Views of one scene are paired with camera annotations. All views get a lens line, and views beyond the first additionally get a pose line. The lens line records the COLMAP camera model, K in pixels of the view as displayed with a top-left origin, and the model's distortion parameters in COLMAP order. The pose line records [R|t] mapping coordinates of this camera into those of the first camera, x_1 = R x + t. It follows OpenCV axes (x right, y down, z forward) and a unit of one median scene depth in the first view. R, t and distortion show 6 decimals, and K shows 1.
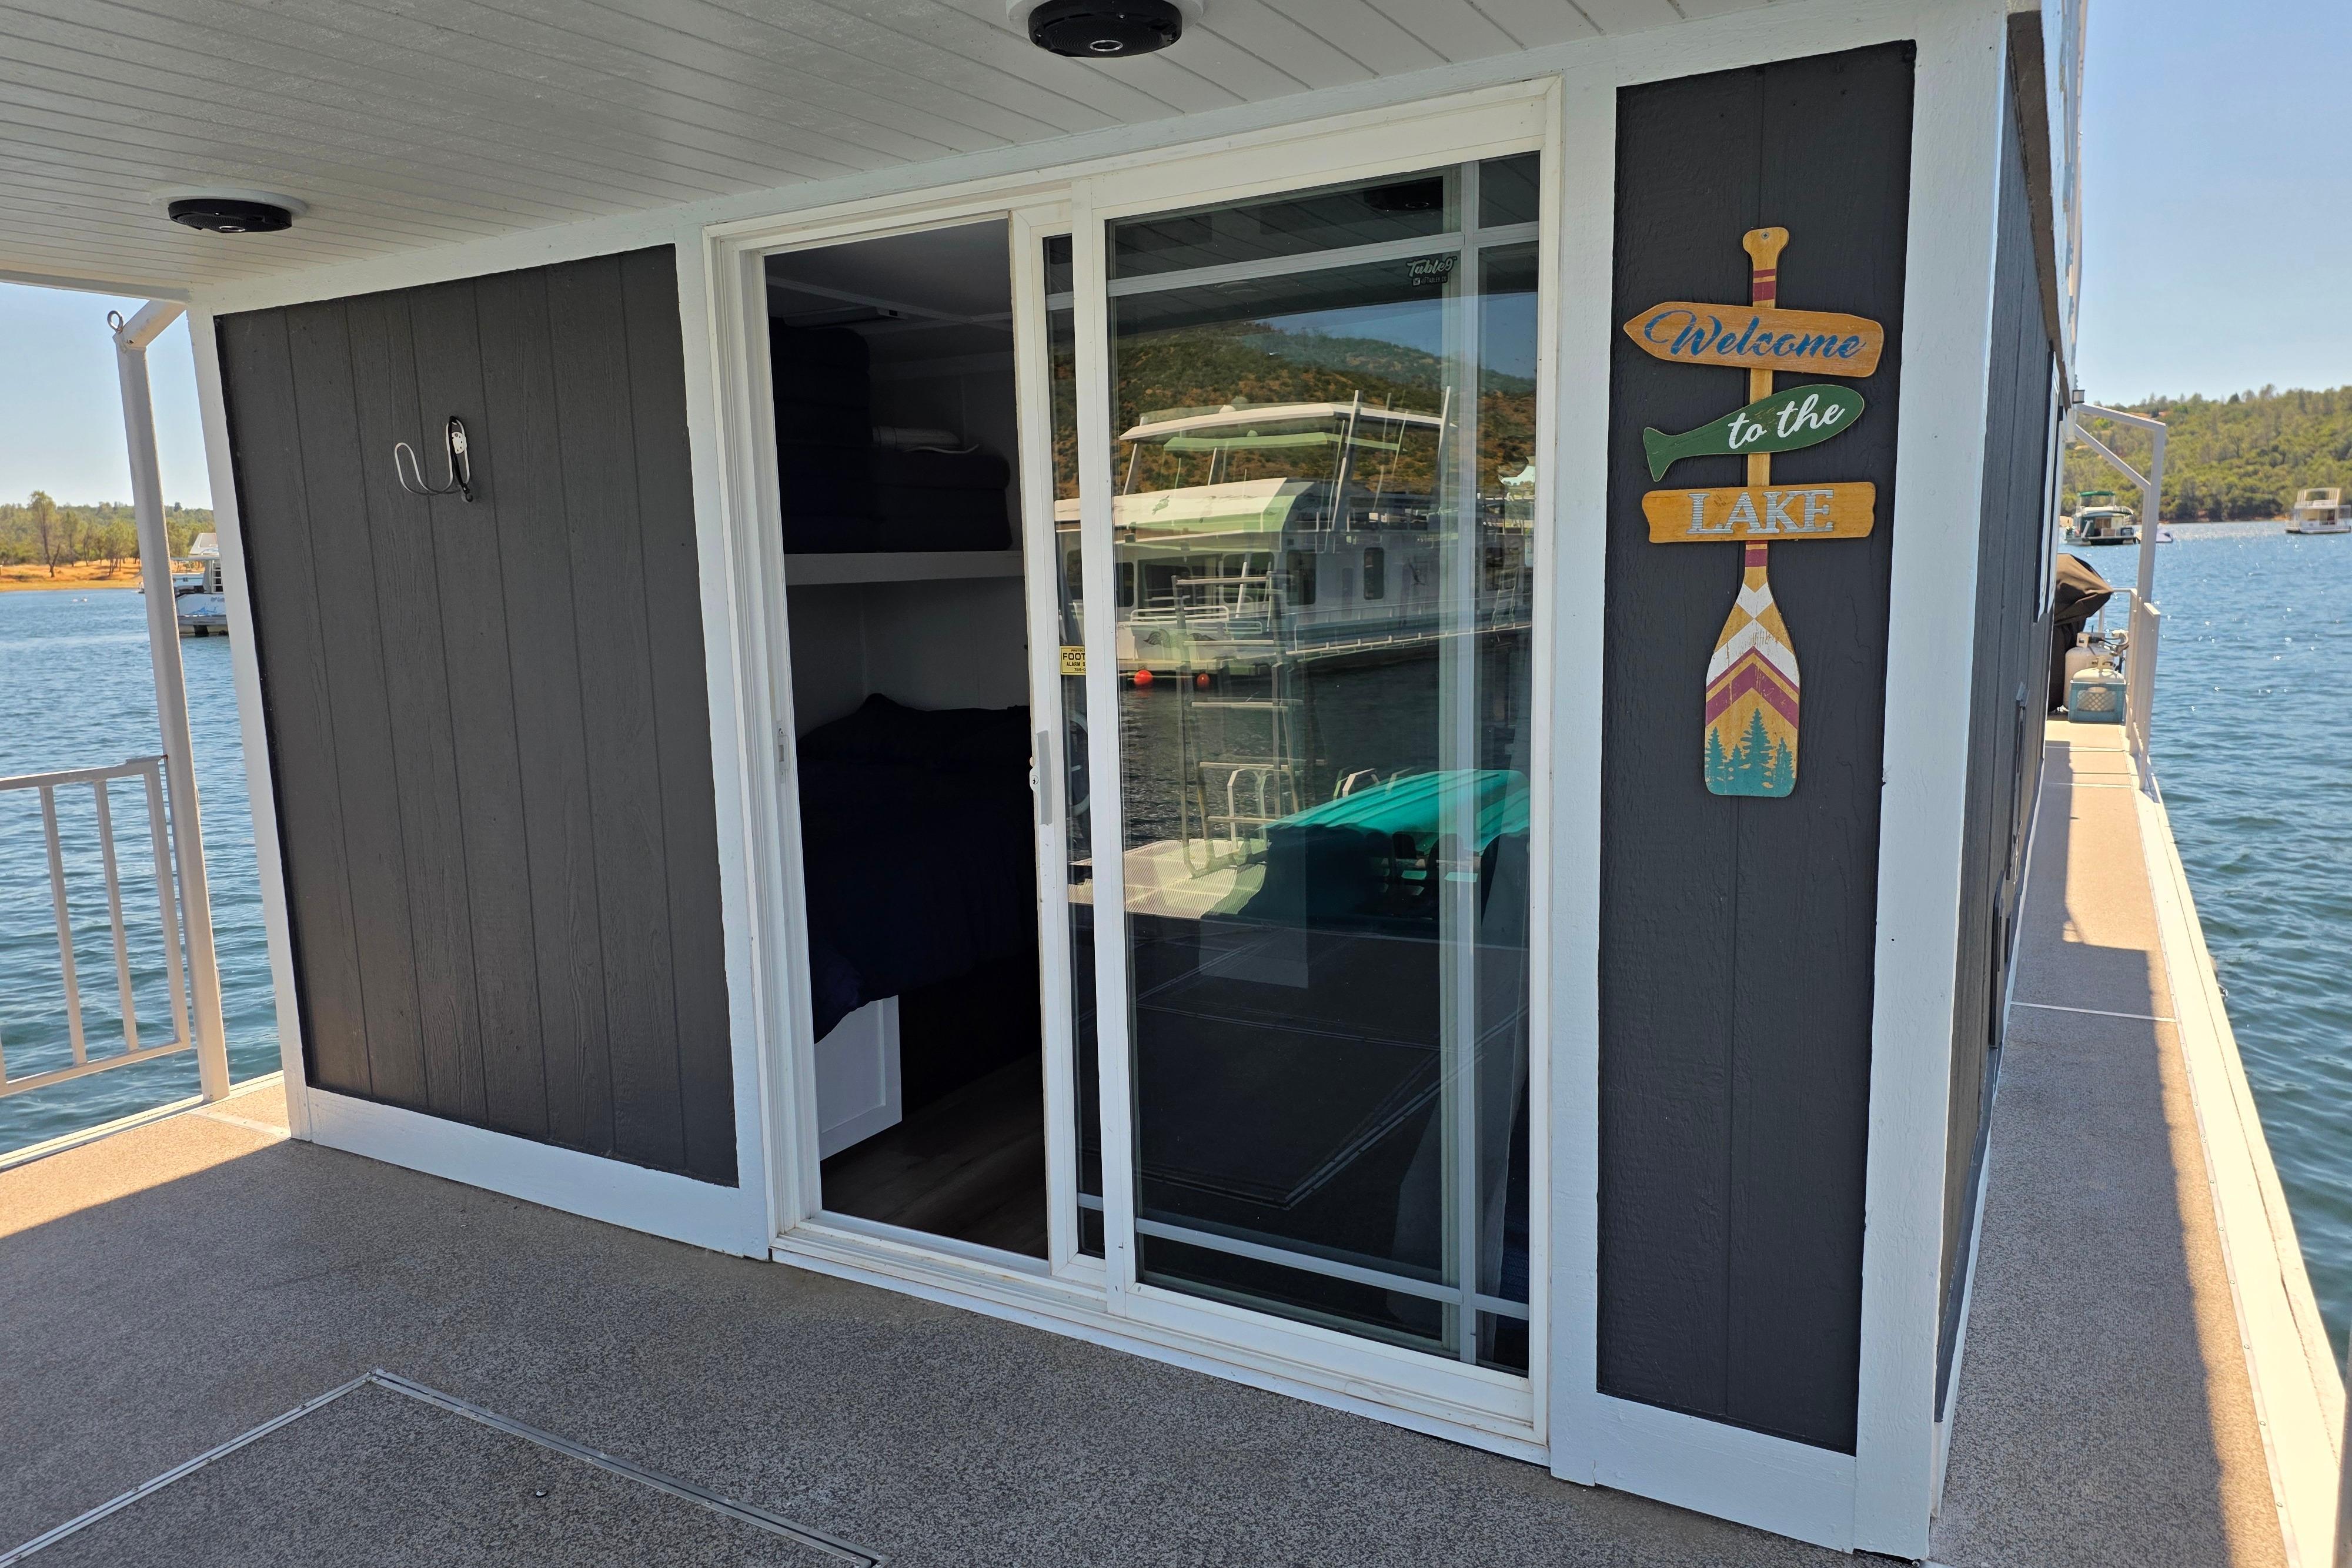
lens RADIAL K [[1554.2, 0, 1196.3], [0, 1554.2, 774.7], [0, 0, 1]] dist [0.073835, -0.052778]
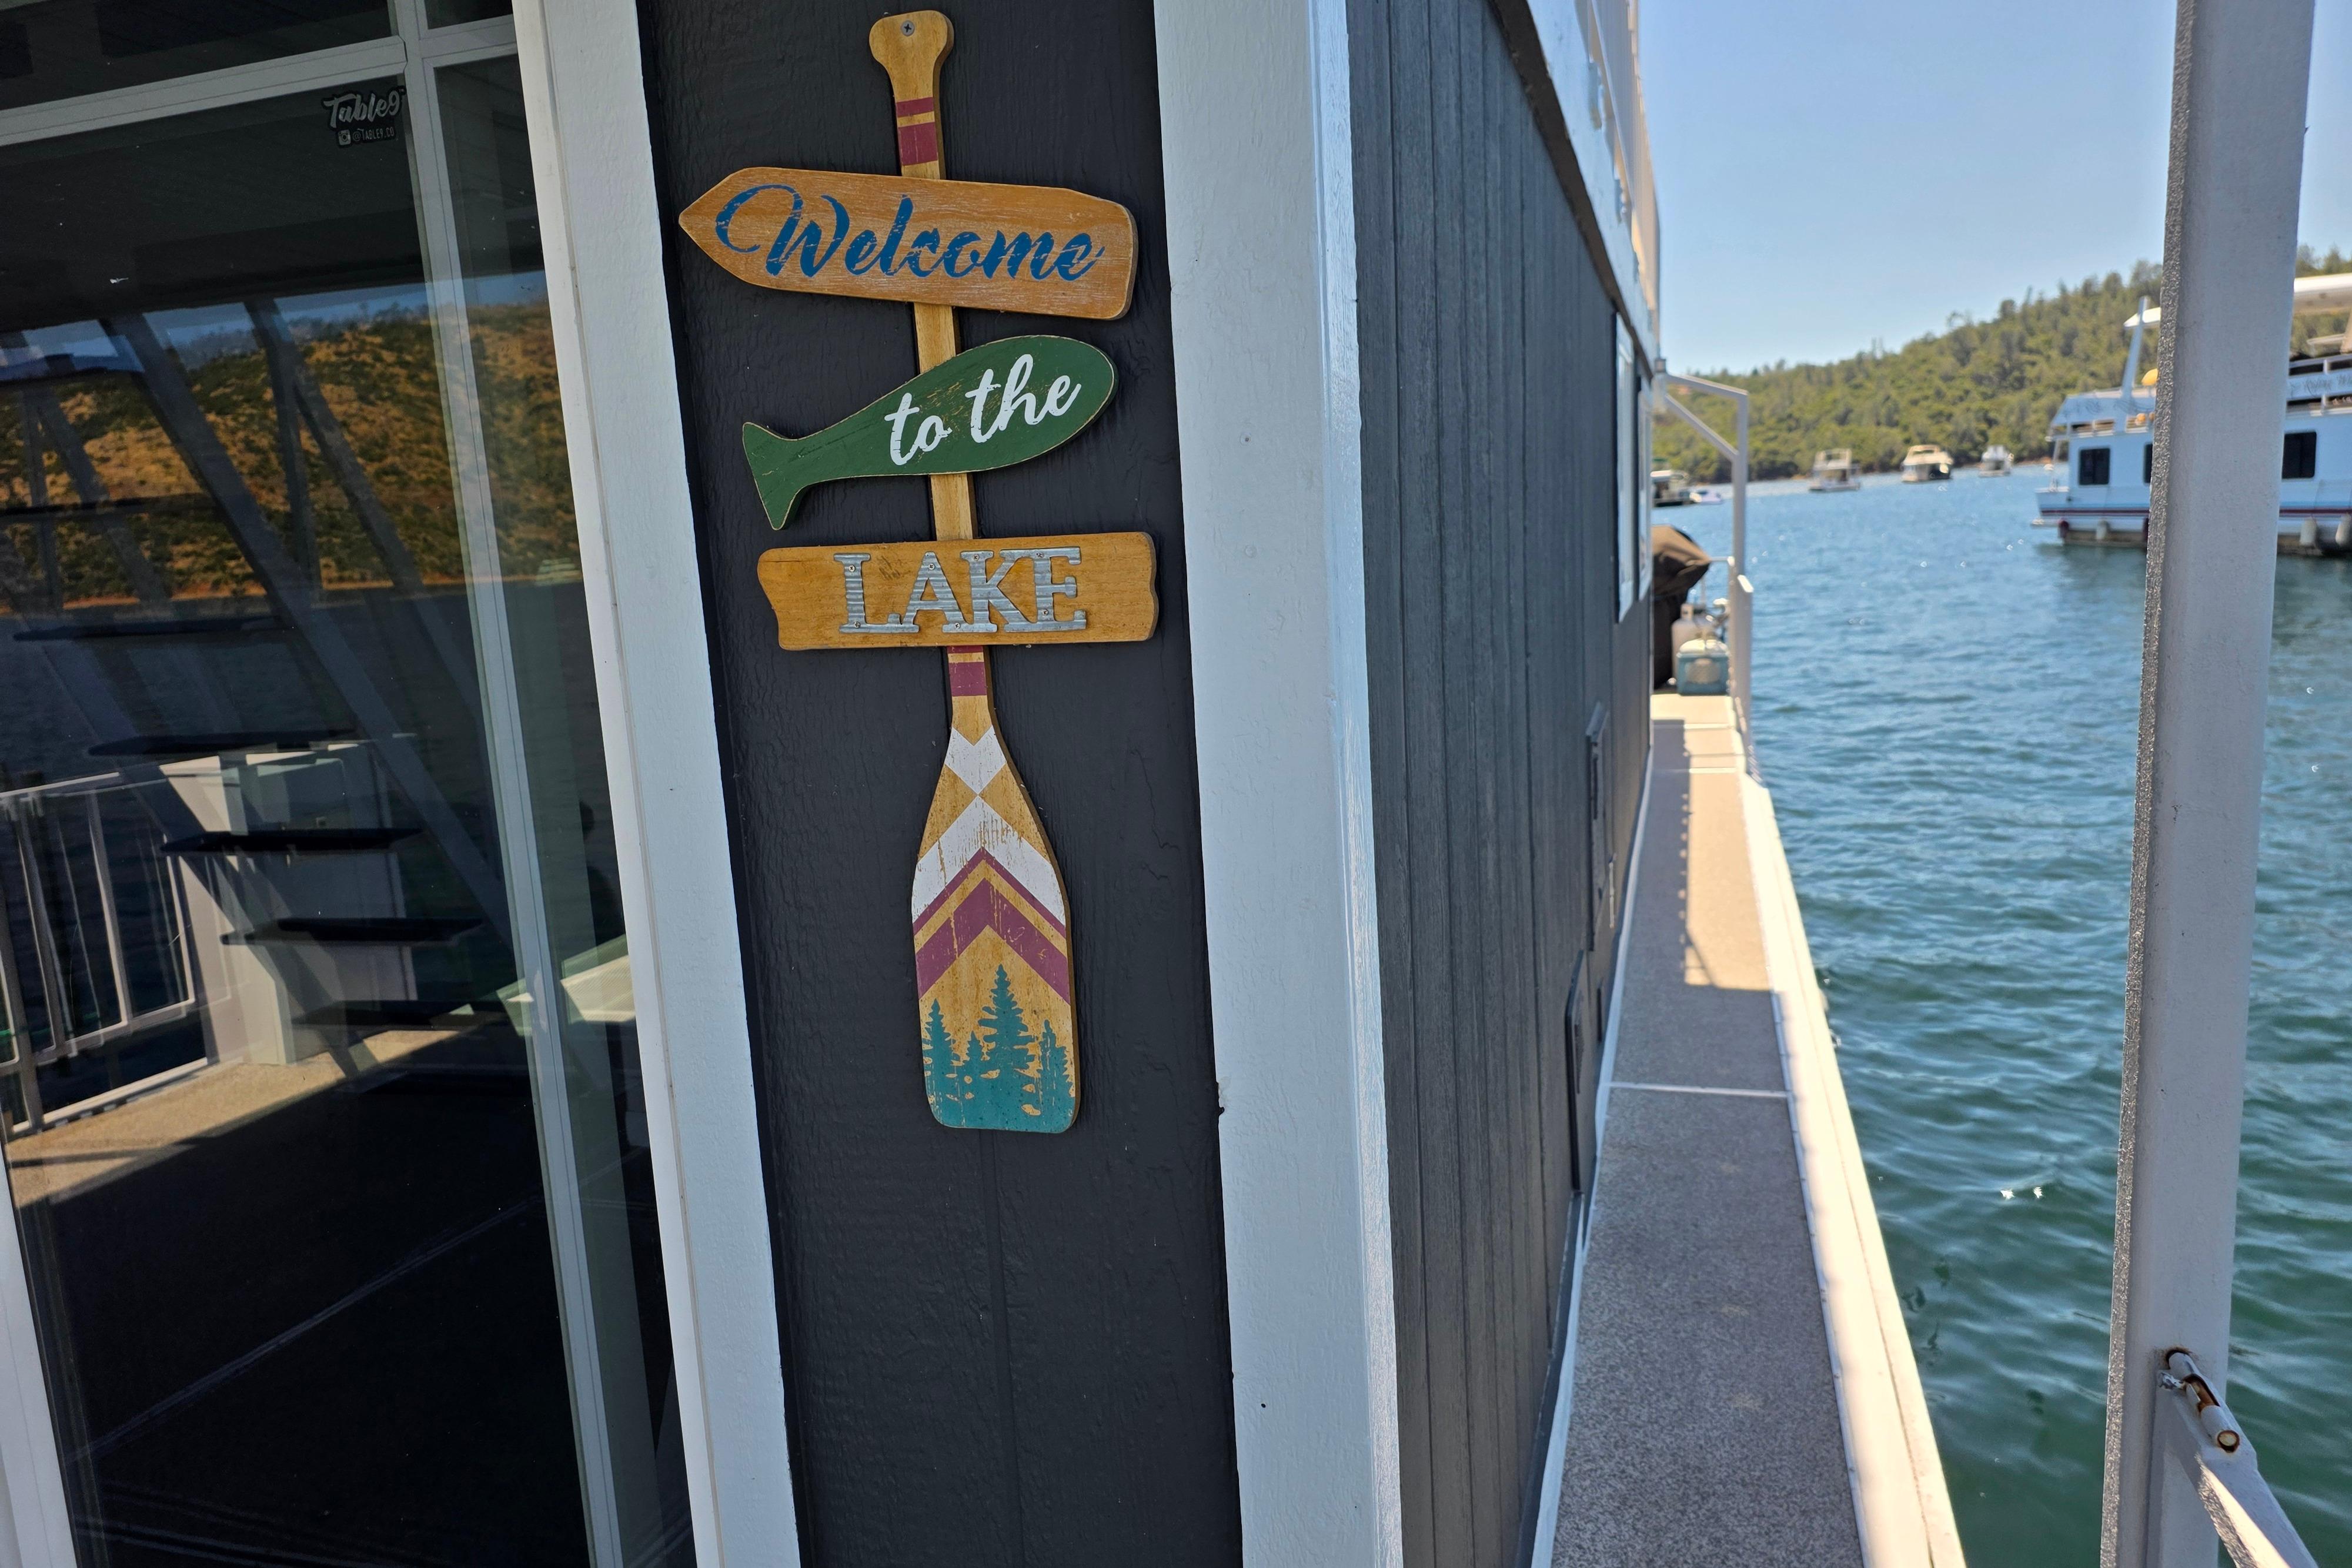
lens RADIAL K [[1554.2, 0, 1184.8], [0, 1554.2, 781.4], [0, 0, 1]] dist [0.073835, -0.052778]
pose [[0.973877, -0.071546, 0.215510, 0.315559], [0.068400, 0.997415, 0.022029, -0.111765], [-0.216529, -0.006713, 0.976253, 0.492825]]
